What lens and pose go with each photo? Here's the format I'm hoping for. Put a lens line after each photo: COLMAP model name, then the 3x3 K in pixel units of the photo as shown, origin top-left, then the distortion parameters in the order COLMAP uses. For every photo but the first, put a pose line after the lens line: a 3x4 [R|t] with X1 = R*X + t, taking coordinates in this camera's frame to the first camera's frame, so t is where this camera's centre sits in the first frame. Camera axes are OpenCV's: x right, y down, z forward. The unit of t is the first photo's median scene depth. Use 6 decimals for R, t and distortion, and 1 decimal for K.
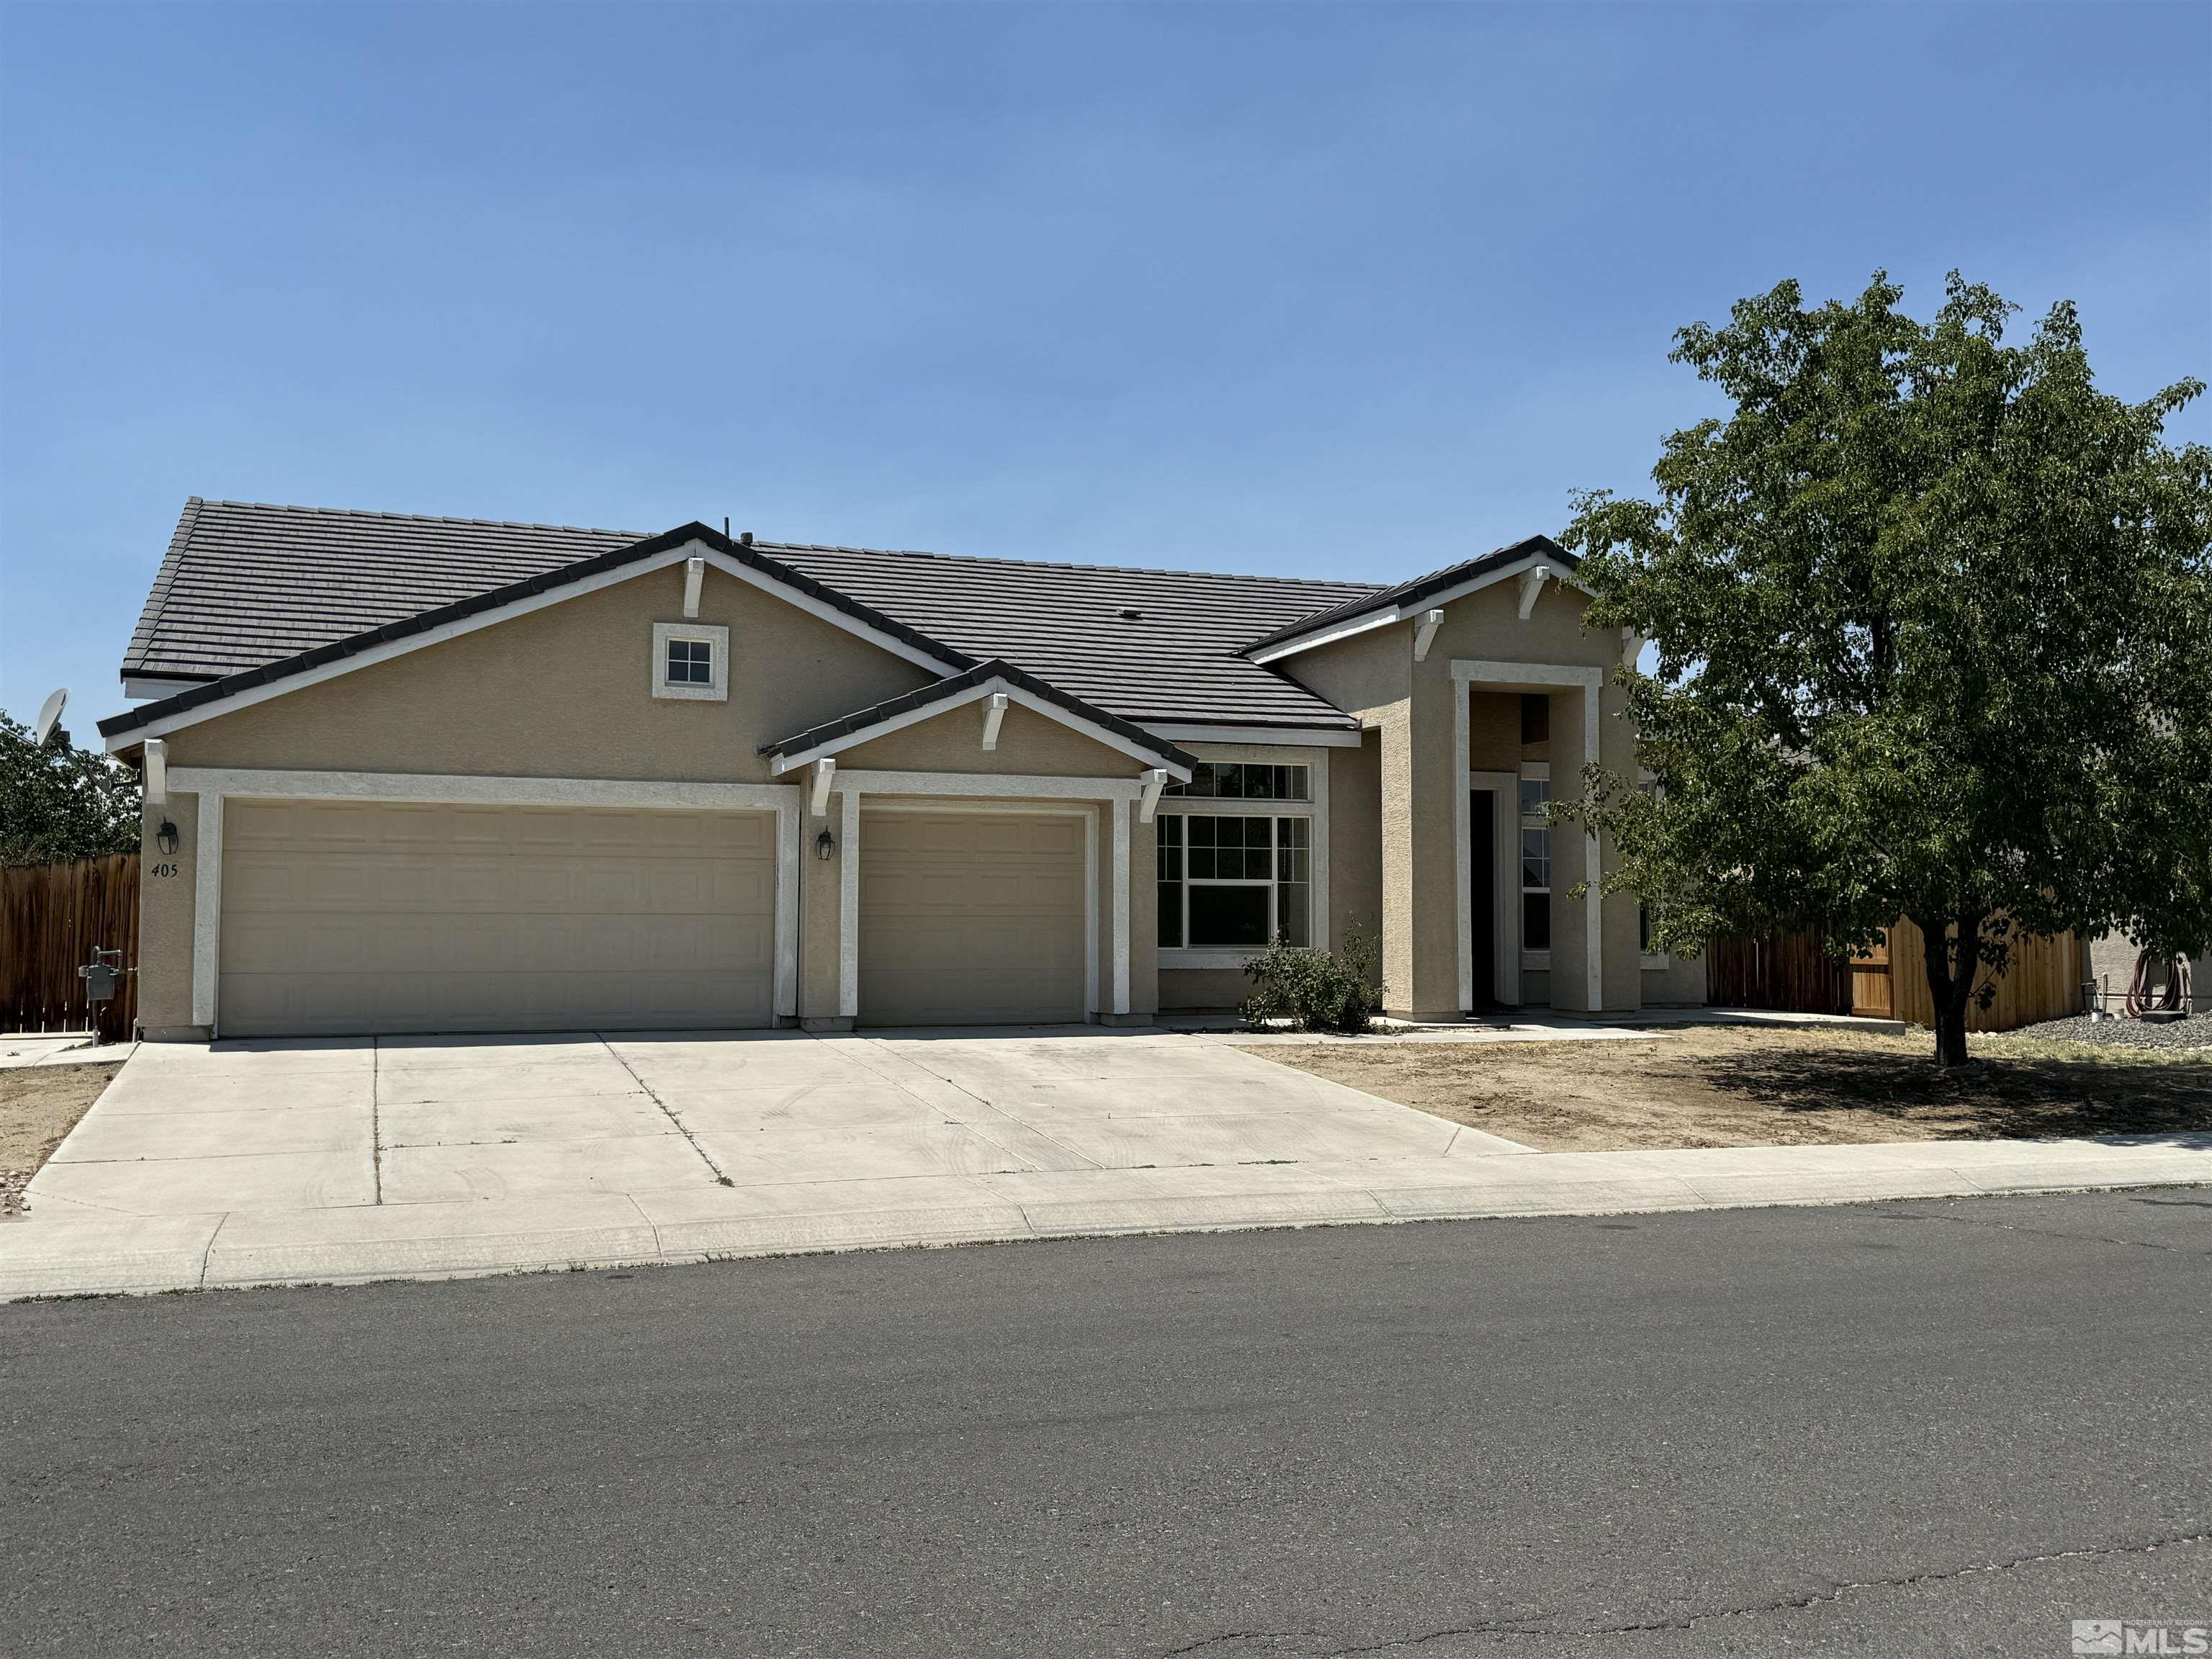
lens RADIAL K [[2076.5, 0, 1109.3], [0, 2076.5, 831.0], [0, 0, 1]] dist [0.191210, -0.463932]
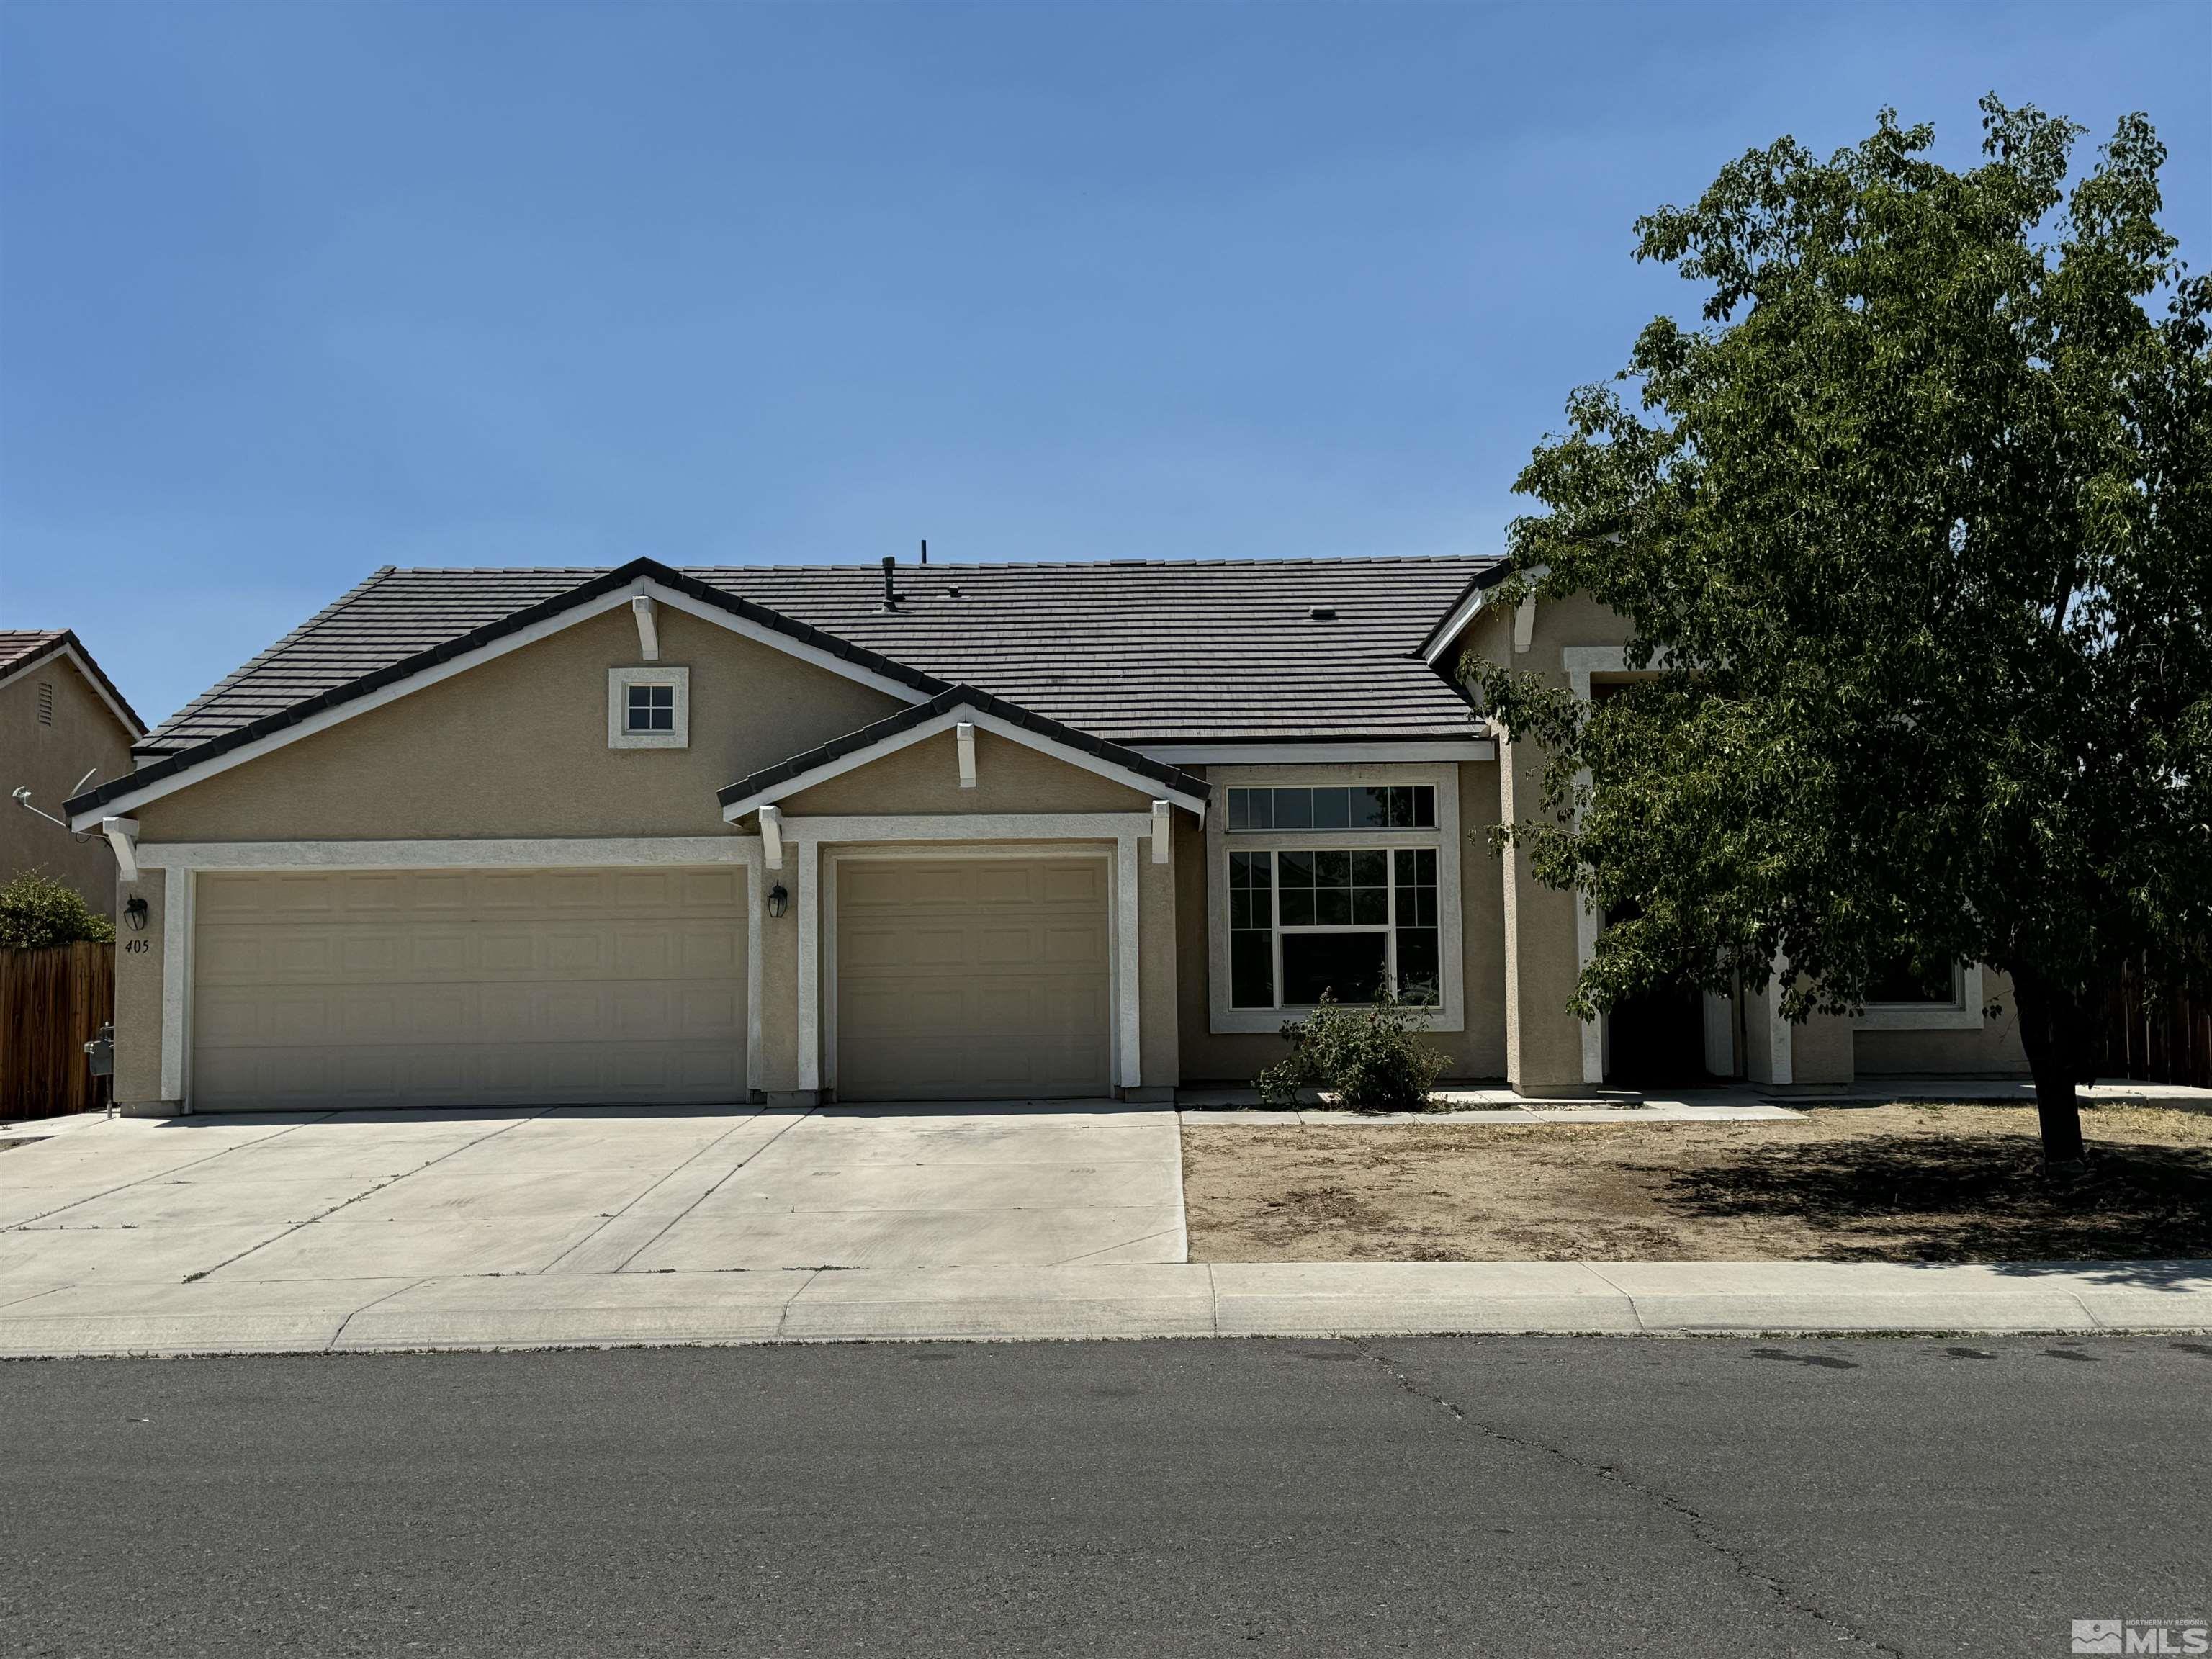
lens RADIAL K [[2360.7, 0, 1103.8], [0, 2360.7, 828.4], [0, 0, 1]] dist [0.161765, -0.400264]
pose [[0.932543, -0.038680, -0.358981, 0.362904], [0.032680, 0.999206, -0.022768, 0.003261], [0.359577, 0.009500, 0.933067, 0.089754]]
